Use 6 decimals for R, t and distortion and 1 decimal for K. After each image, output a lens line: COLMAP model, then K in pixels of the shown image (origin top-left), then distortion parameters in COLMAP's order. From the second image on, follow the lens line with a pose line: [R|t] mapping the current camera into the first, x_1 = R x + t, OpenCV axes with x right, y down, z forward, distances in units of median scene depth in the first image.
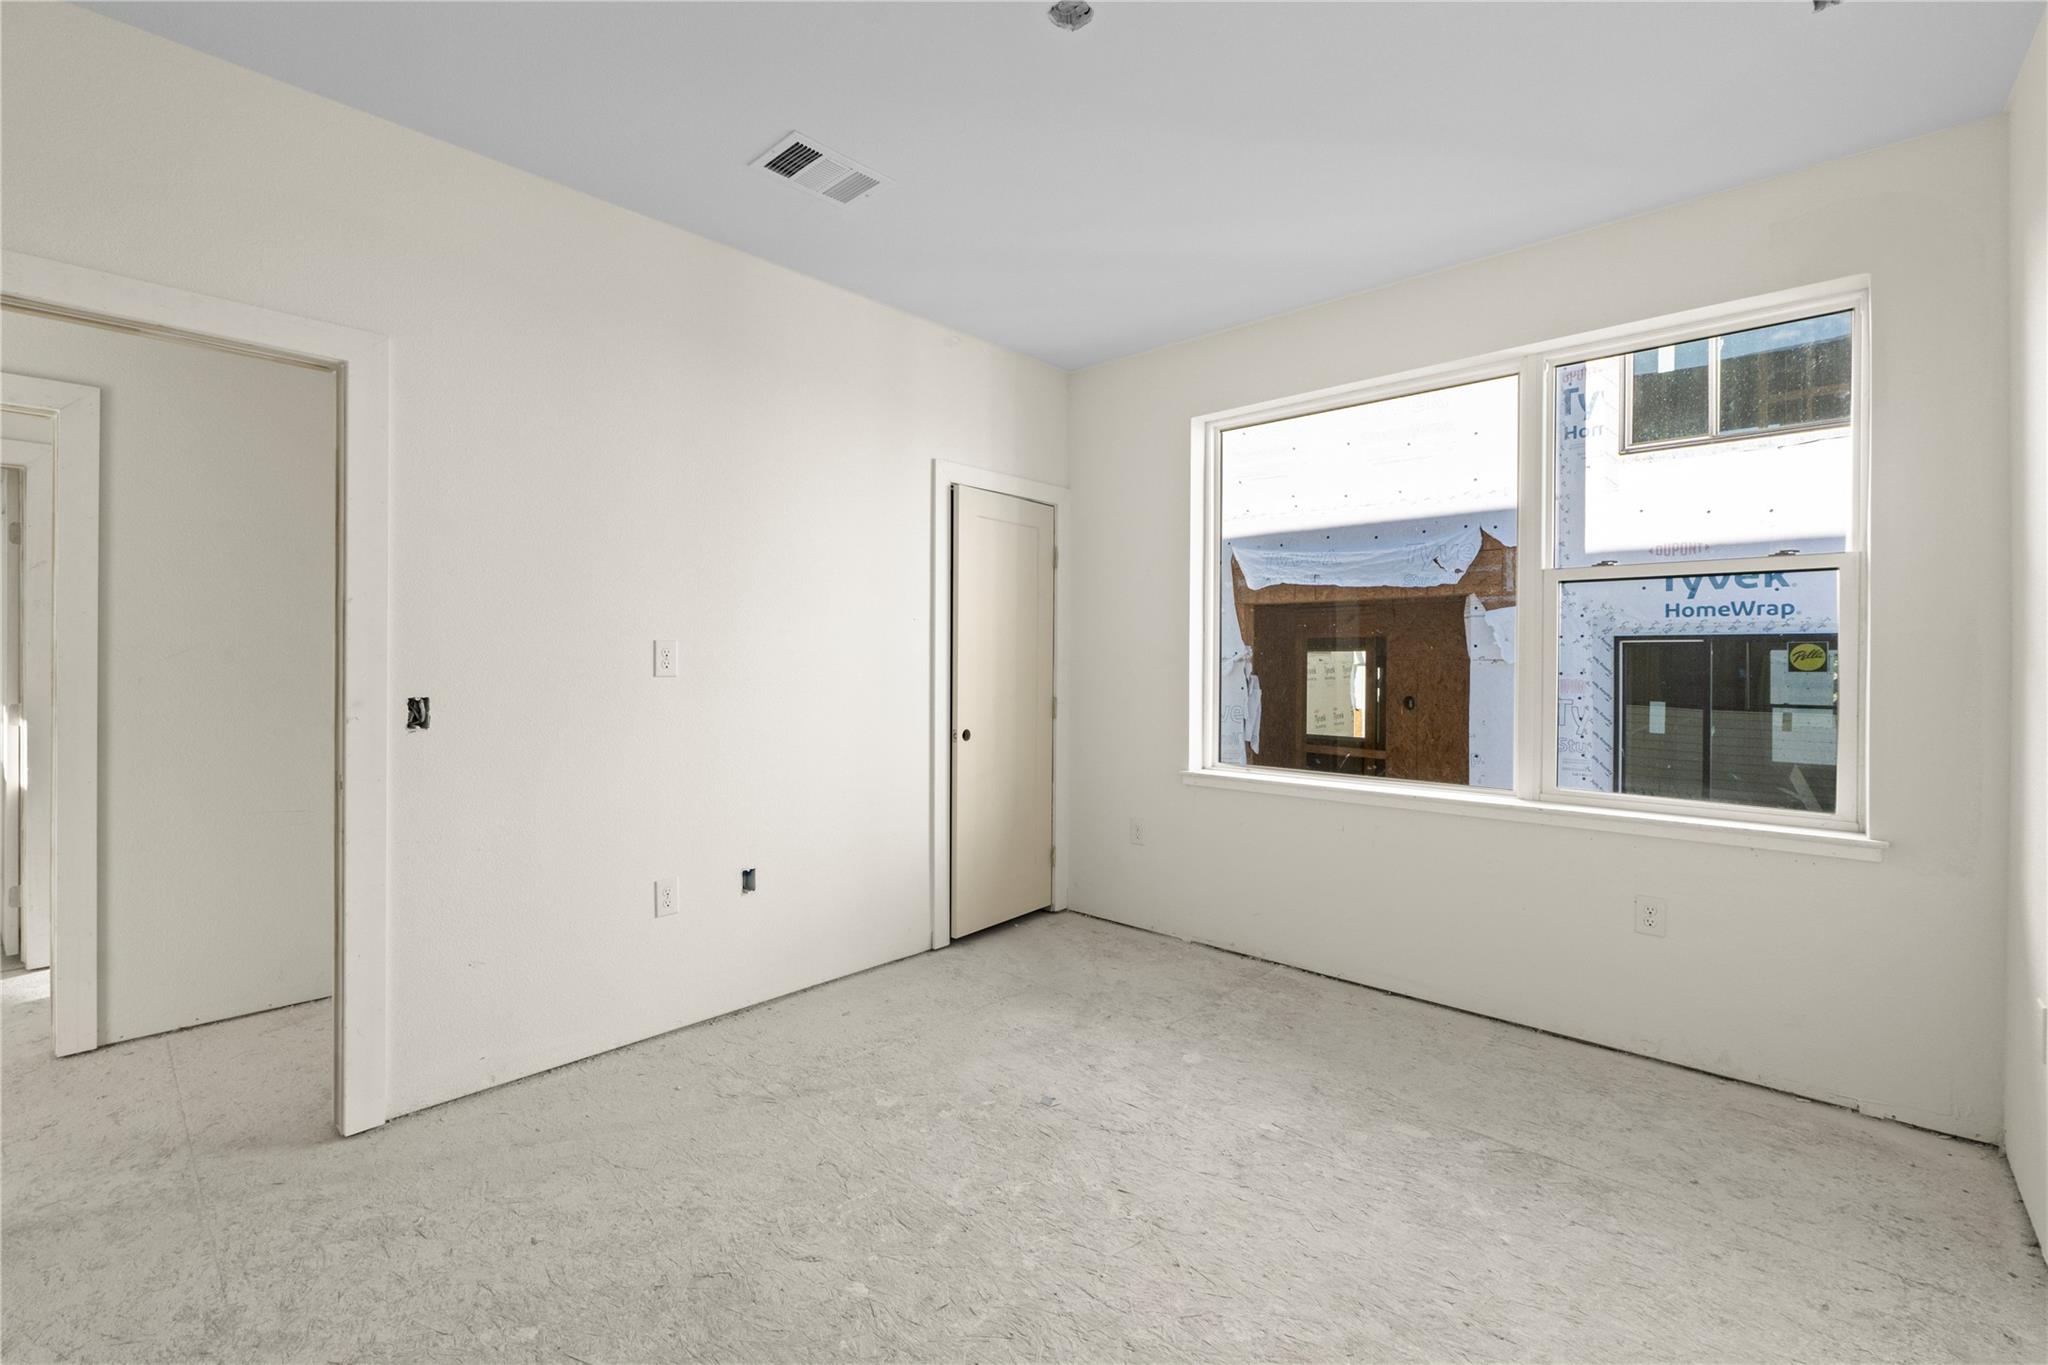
lens RADIAL K [[874.5, 0, 1016.2], [0, 874.5, 665.6], [0, 0, 1]] dist [-0.008201, 0.000231]
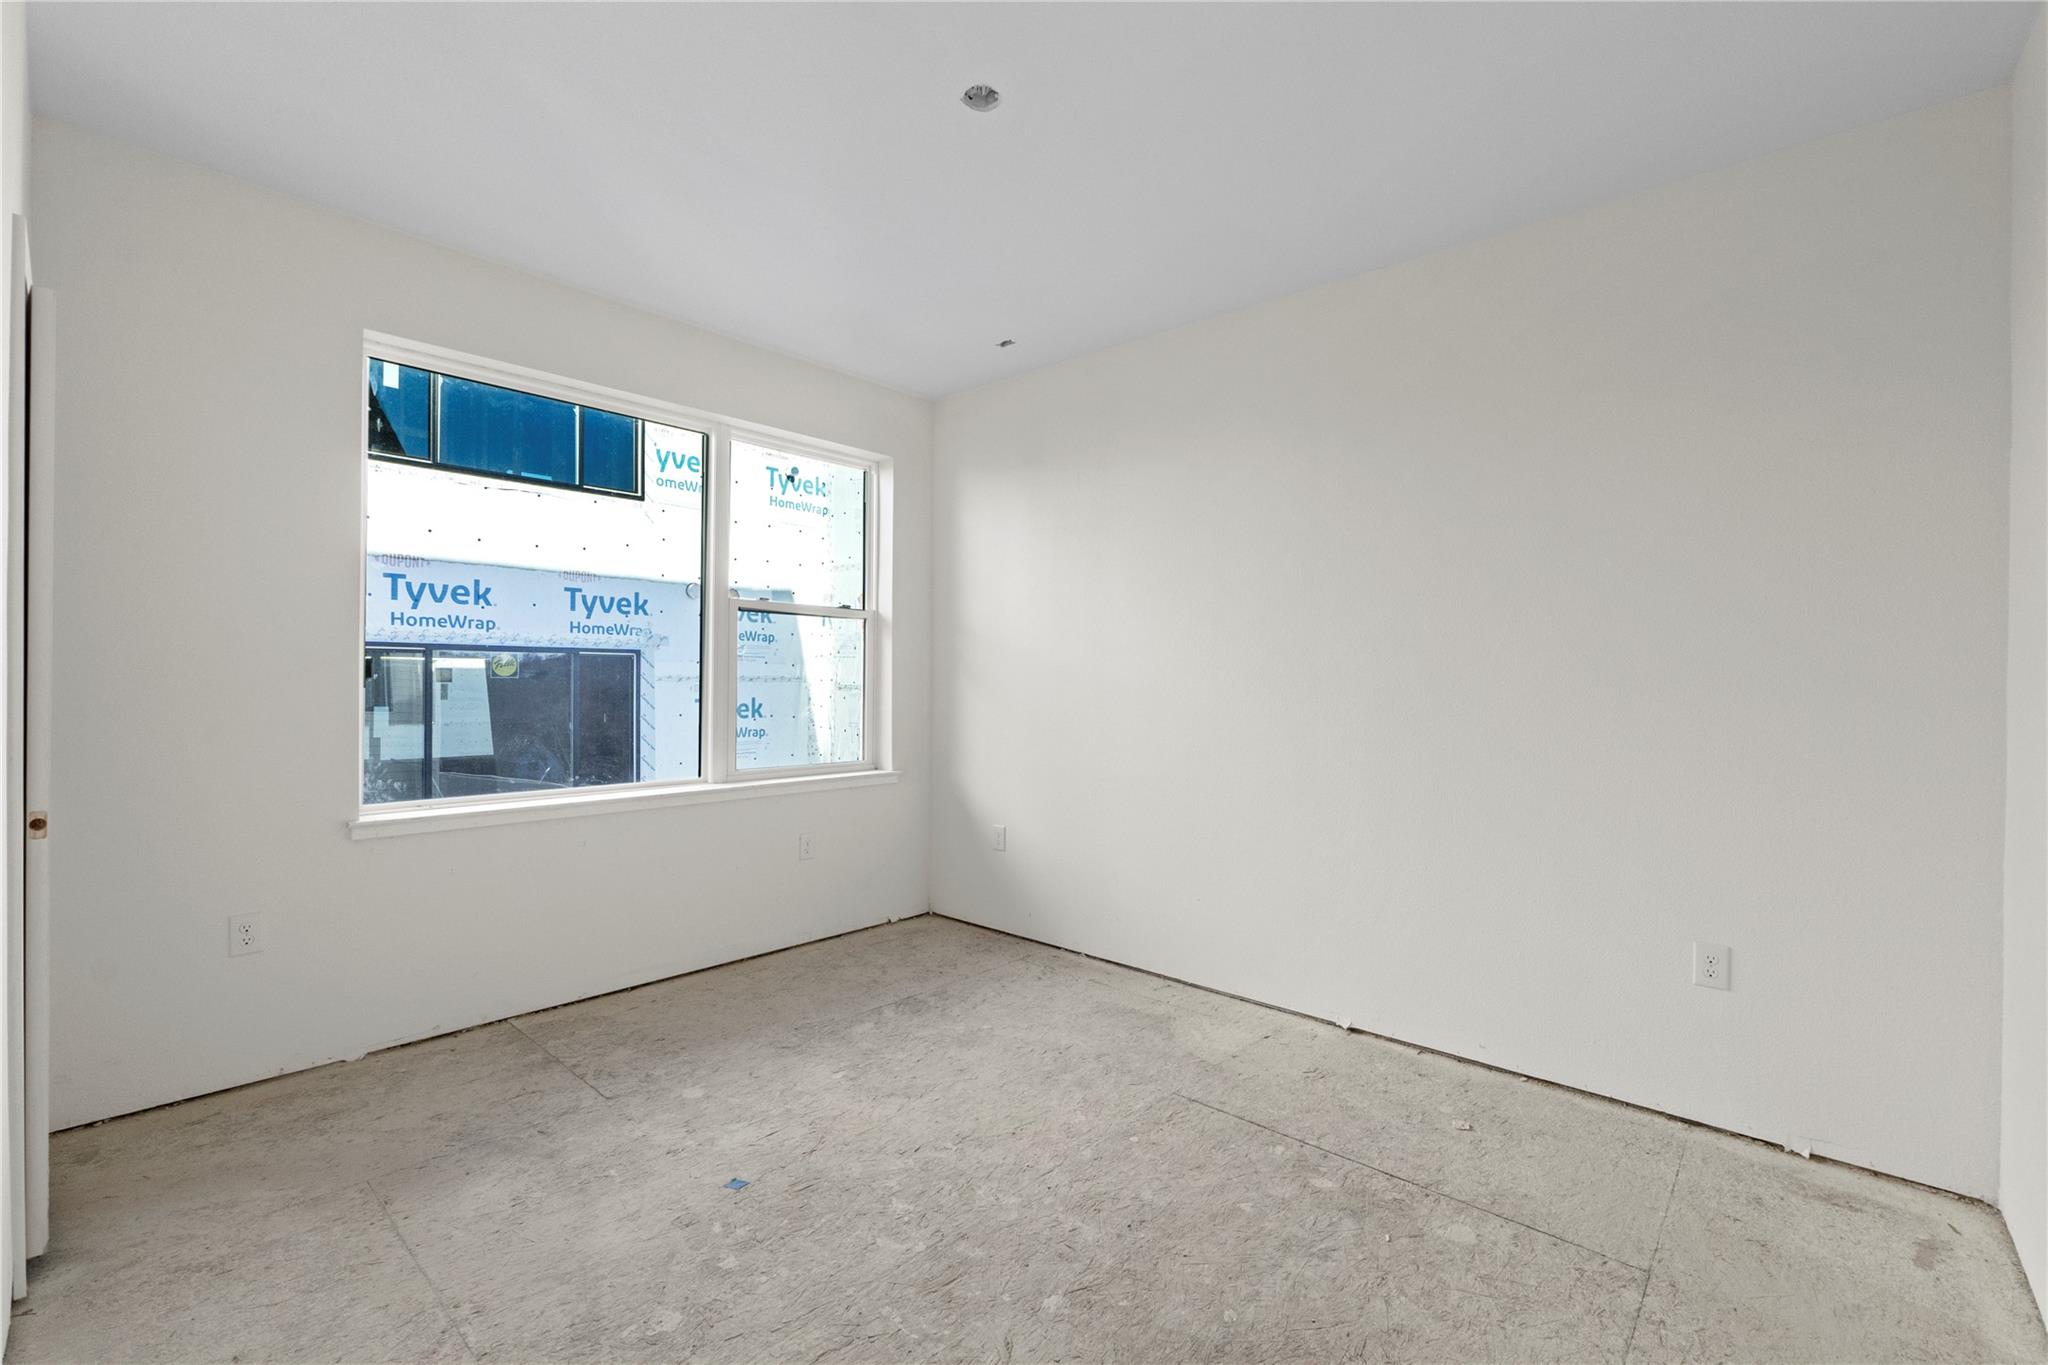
lens RADIAL K [[874.5, 0, 1016.2], [0, 874.5, 665.6], [0, 0, 1]] dist [-0.008201, 0.000231]
pose [[-0.007557, 0.008010, 0.999939, -0.638943], [-0.004937, 0.999955, -0.008047, -0.004970], [-0.999959, -0.004997, -0.007517, 0.565237]]
